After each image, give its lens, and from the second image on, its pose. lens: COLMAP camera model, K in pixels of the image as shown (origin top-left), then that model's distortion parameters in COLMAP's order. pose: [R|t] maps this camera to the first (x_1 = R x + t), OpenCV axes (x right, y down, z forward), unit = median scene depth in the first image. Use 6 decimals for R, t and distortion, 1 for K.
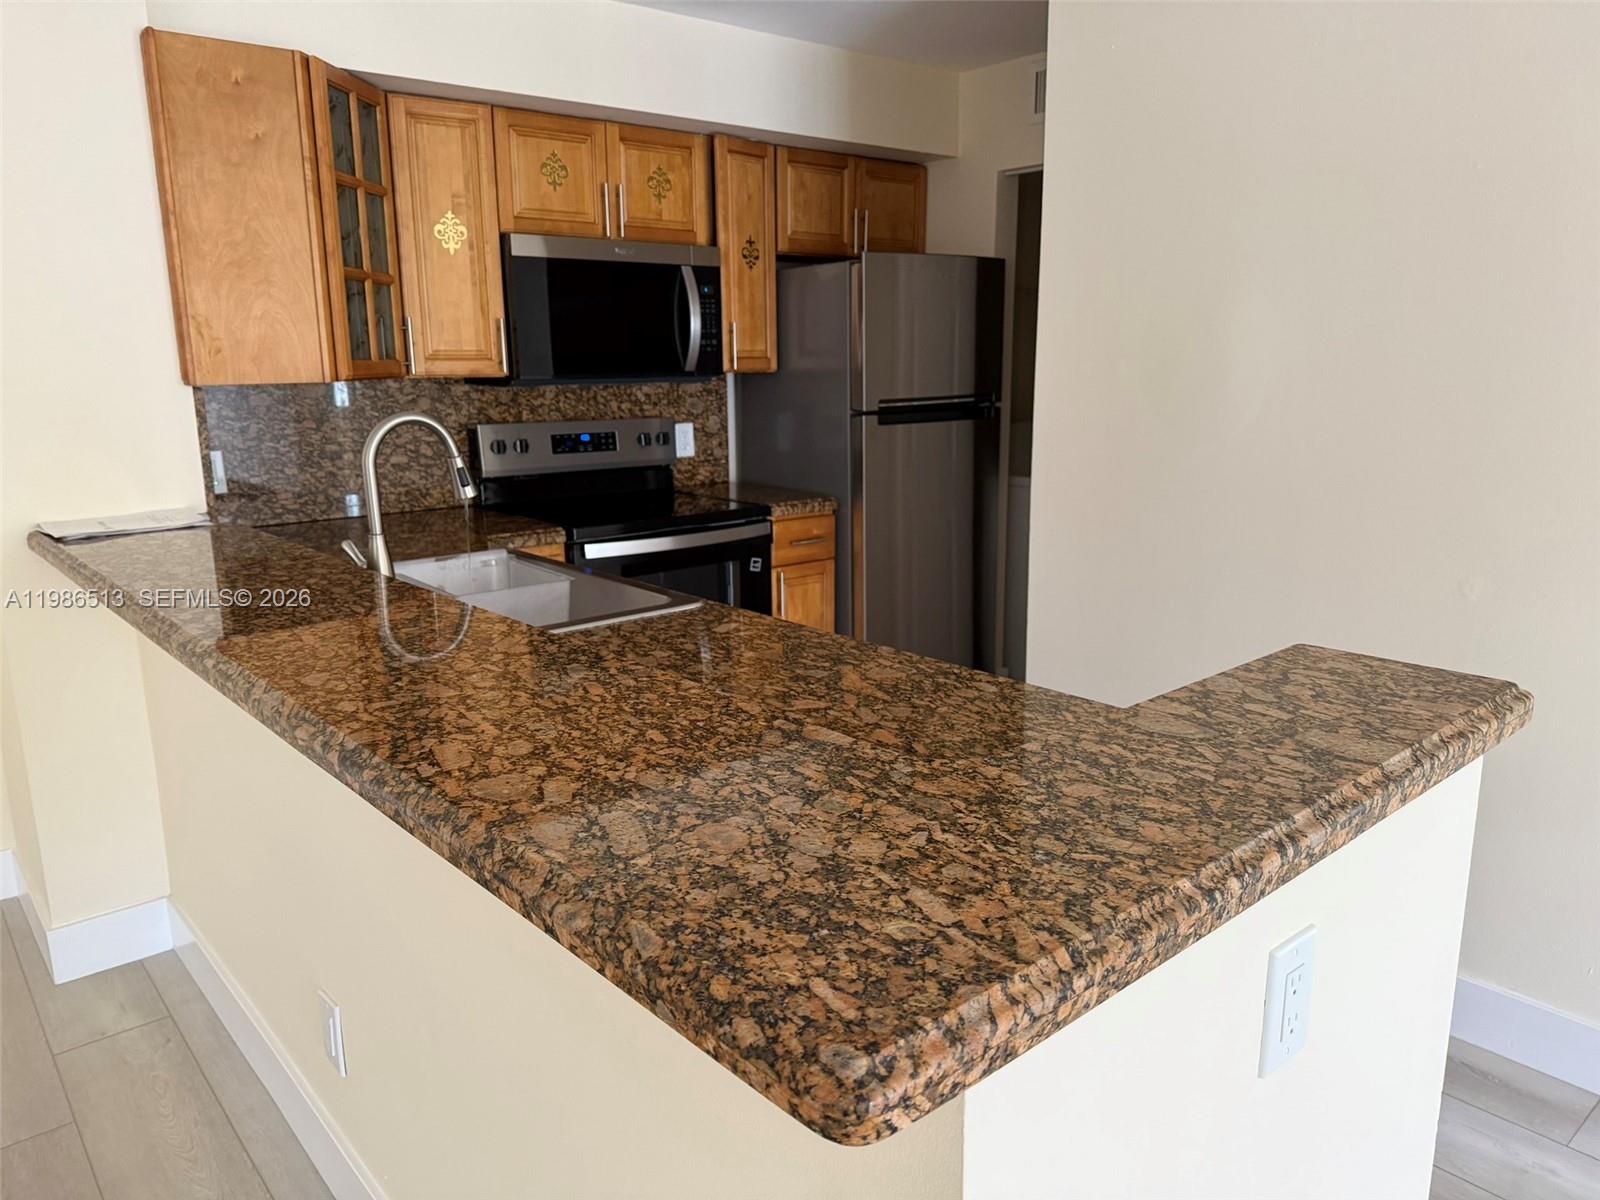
lens RADIAL K [[1122.7, 0, 800.0], [0, 1122.7, 600.0], [0, 0, 1]] dist [0.140151, -0.276459]
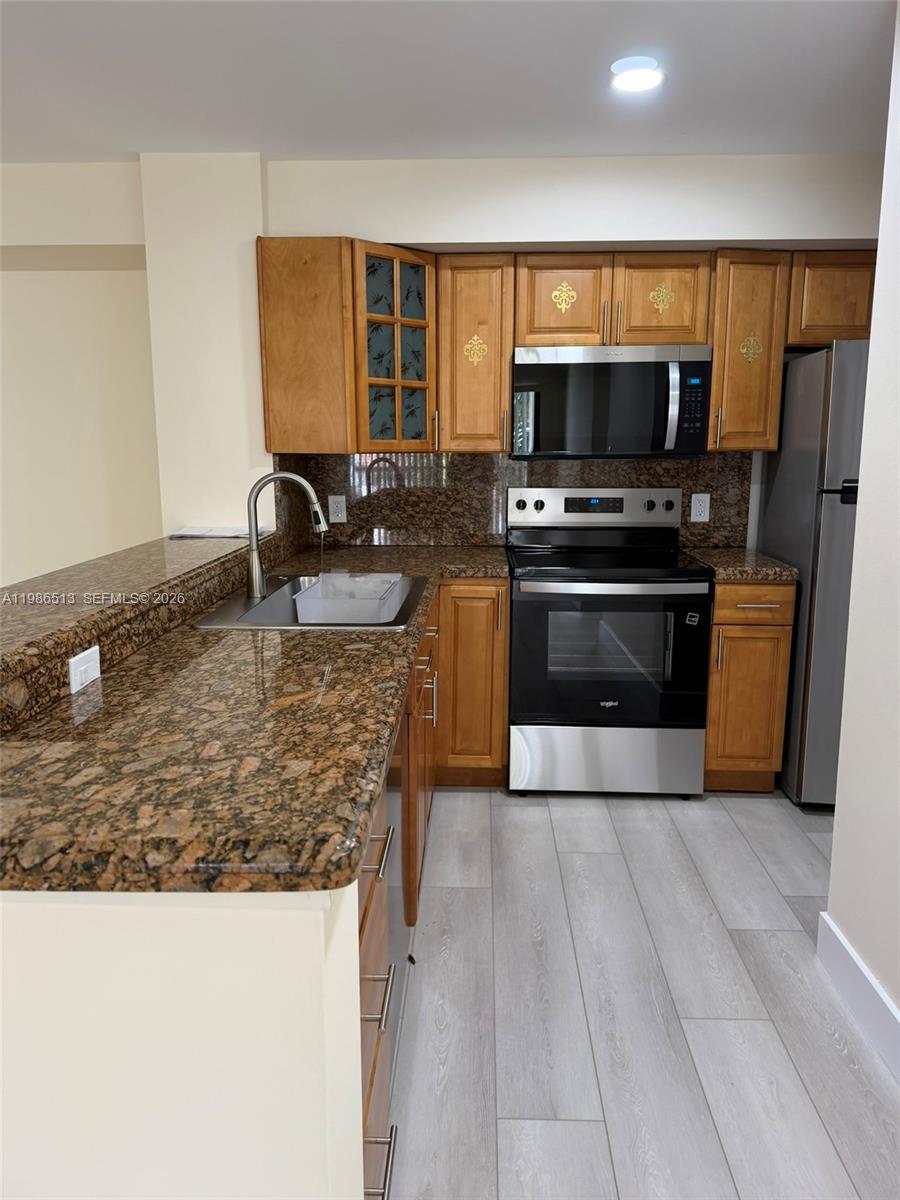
lens RADIAL K [[842.0, 0, 448.1], [0, 842.0, 586.4], [0, 0, 1]] dist [0.140151, -0.276459]
pose [[0.732881, 0.123046, -0.669138, 0.368075], [-0.151875, 0.988280, 0.015389, -0.041805], [0.663189, 0.090347, 0.742979, 0.208308]]
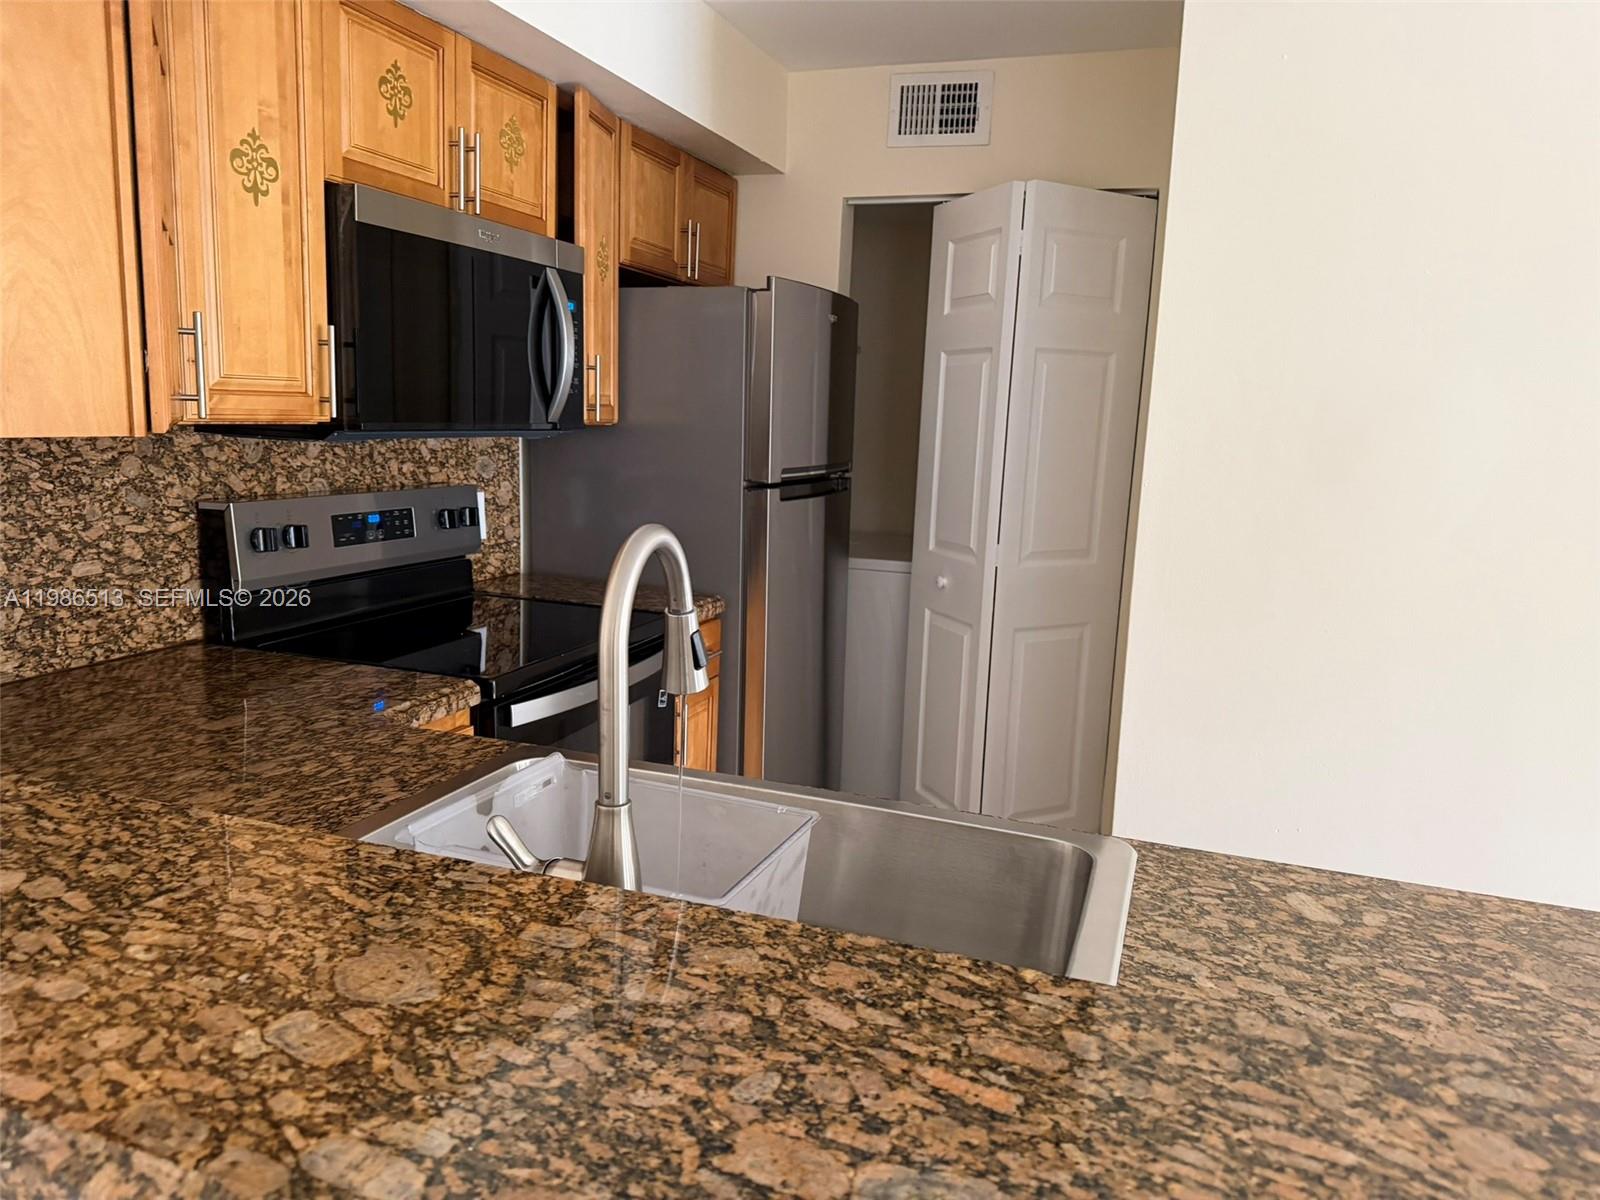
lens RADIAL K [[1130.1, 0, 808.2], [0, 1130.1, 606.3], [0, 0, 1]] dist [-0.006026, -0.005256]
pose [[0.863080, -0.043110, 0.503224, -0.327588], [0.058920, 0.998142, -0.015546, -0.077359], [-0.501618, 0.043067, 0.864016, 0.367545]]
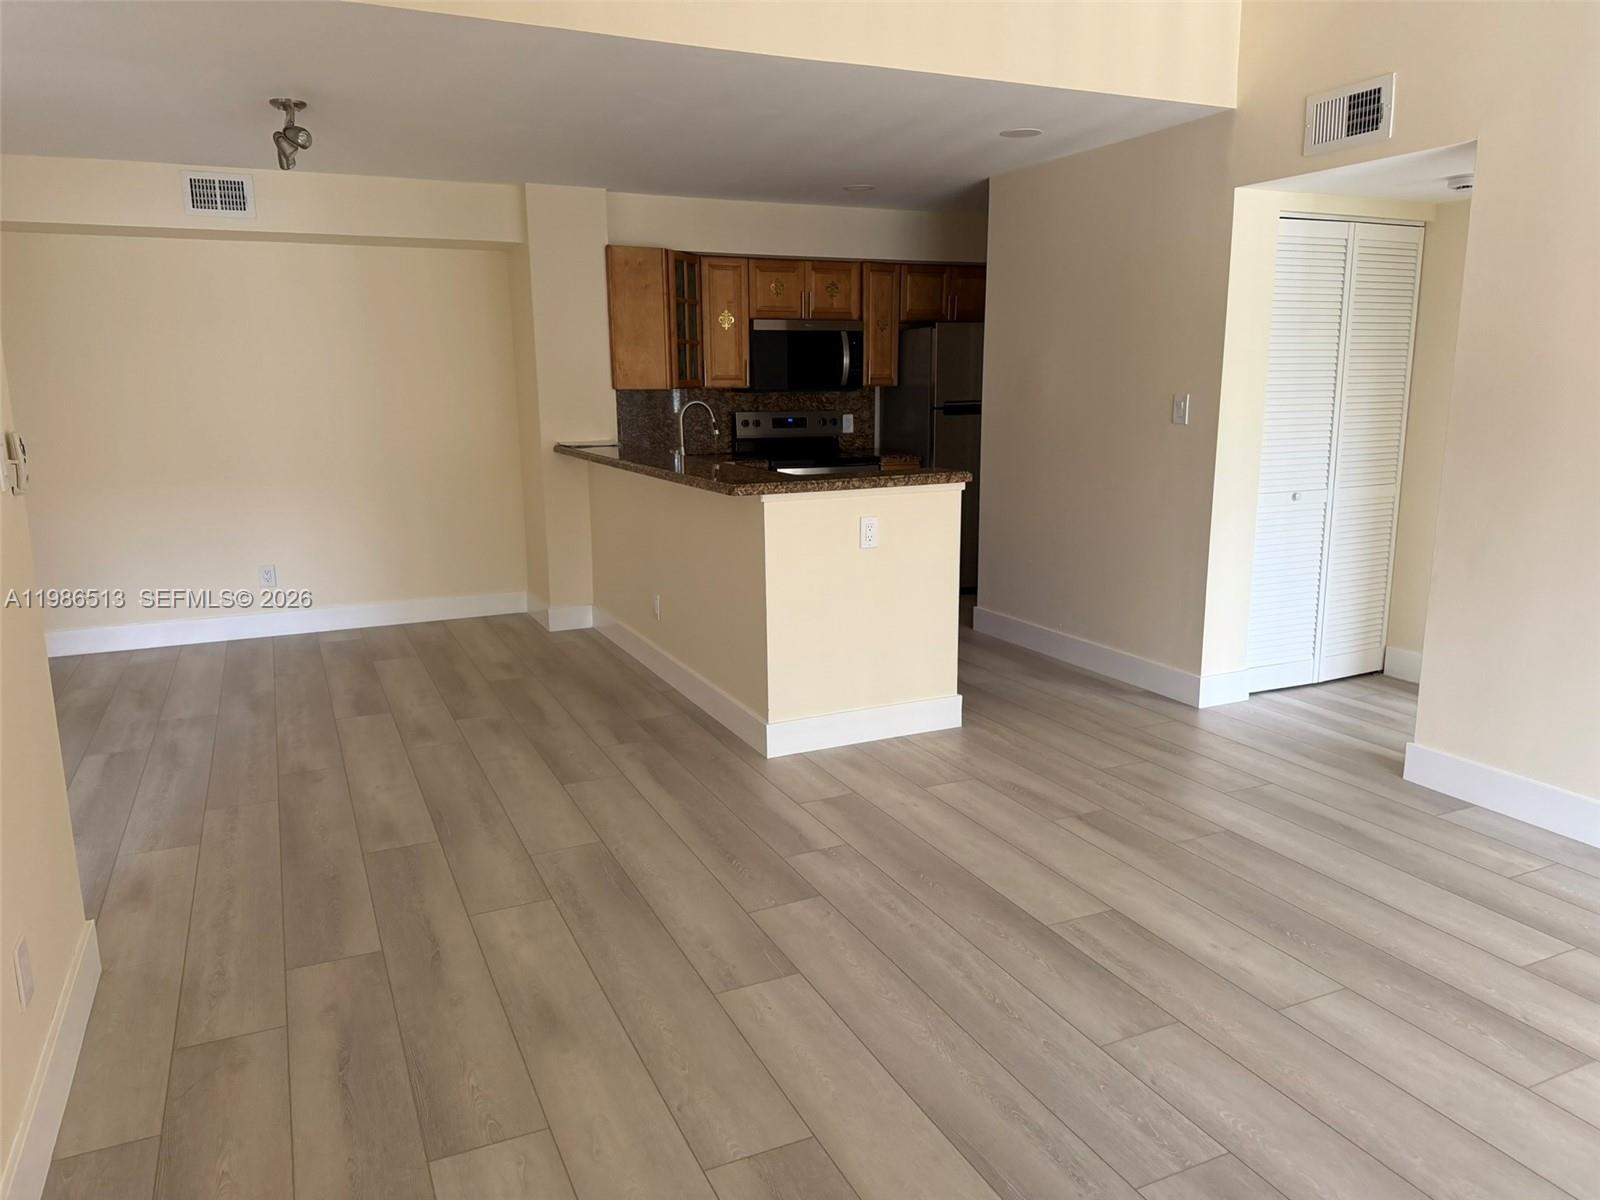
lens RADIAL K [[1115.7, 0, 800.0], [0, 1115.7, 600.0], [0, 0, 1]] dist [0.130526, -0.188766]
pose [[0.962854, 0.056611, -0.264023, 0.373777], [-0.060507, 0.998146, -0.006640, 0.187229], [0.263158, 0.022369, 0.964494, -0.888825]]
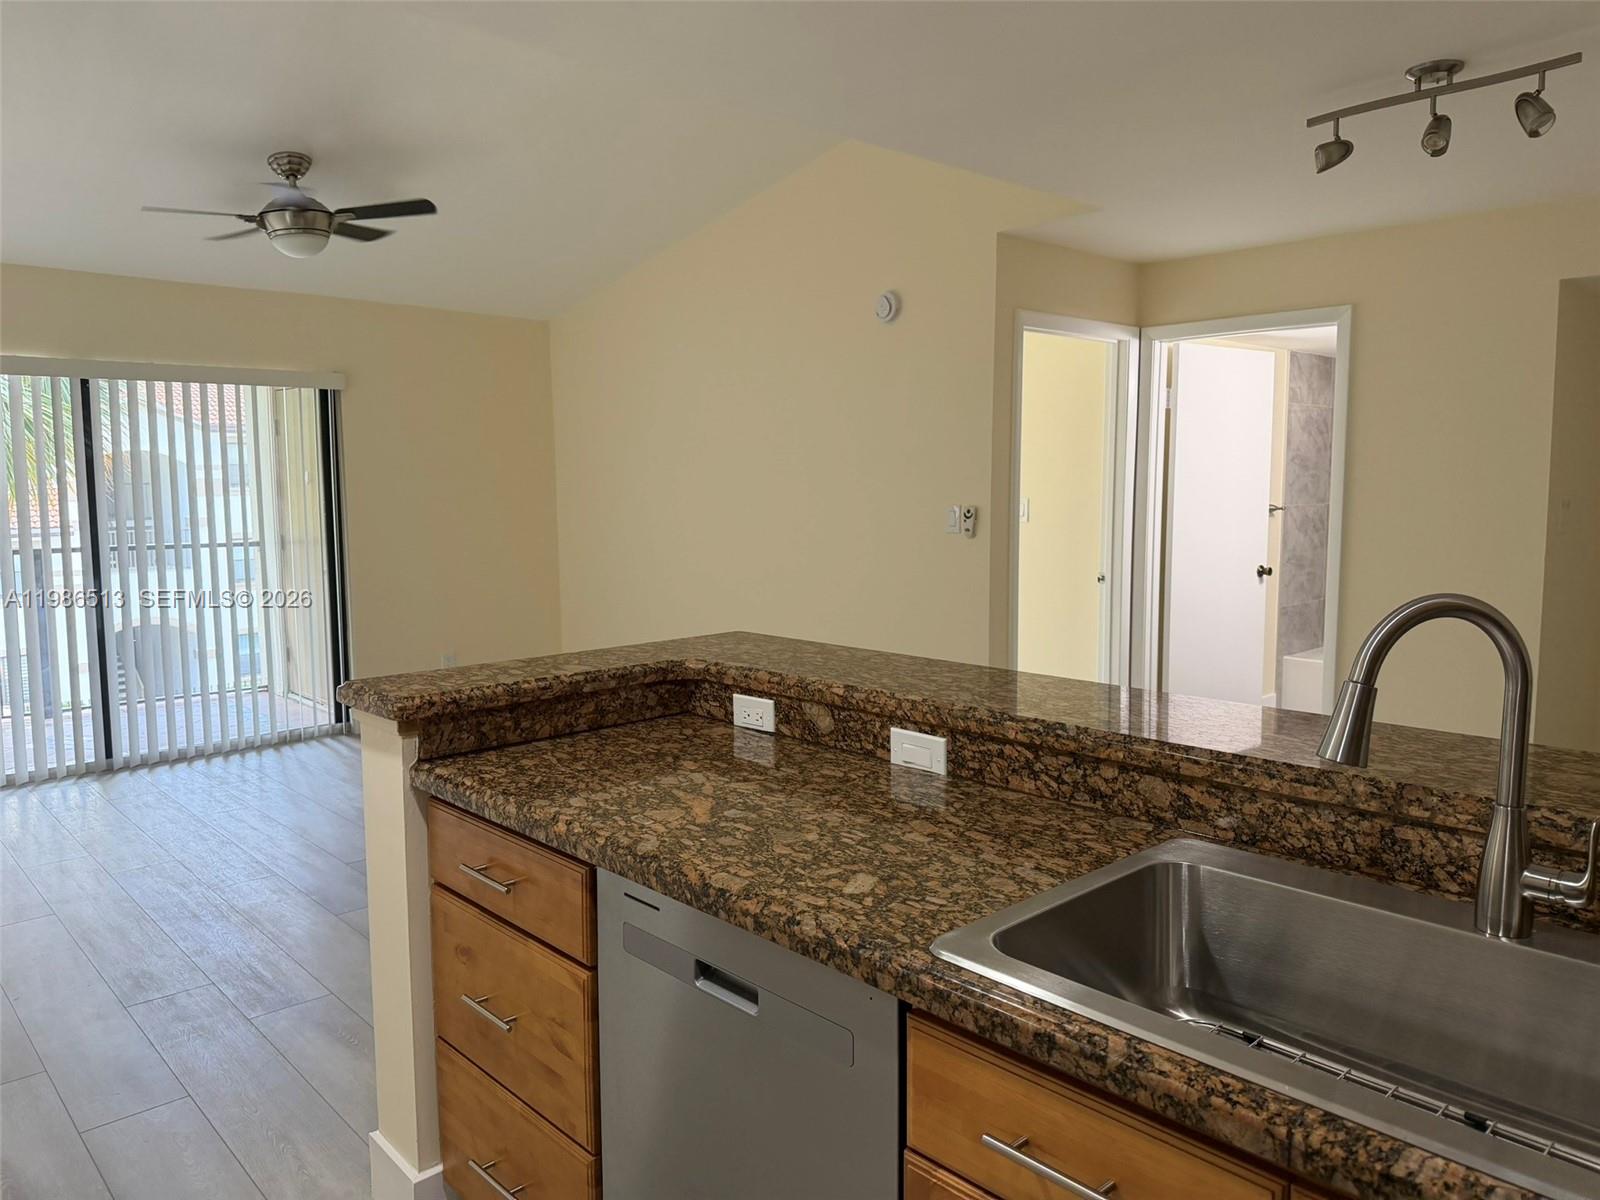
lens RADIAL K [[1122.7, 0, 800.0], [0, 1122.7, 600.0], [0, 0, 1]] dist [0.140151, -0.276459]
pose [[-0.998842, 0.025678, -0.040683, -0.003225], [0.011402, 0.947907, 0.318342, -0.210067], [0.046738, 0.317509, -0.947103, 0.931105]]
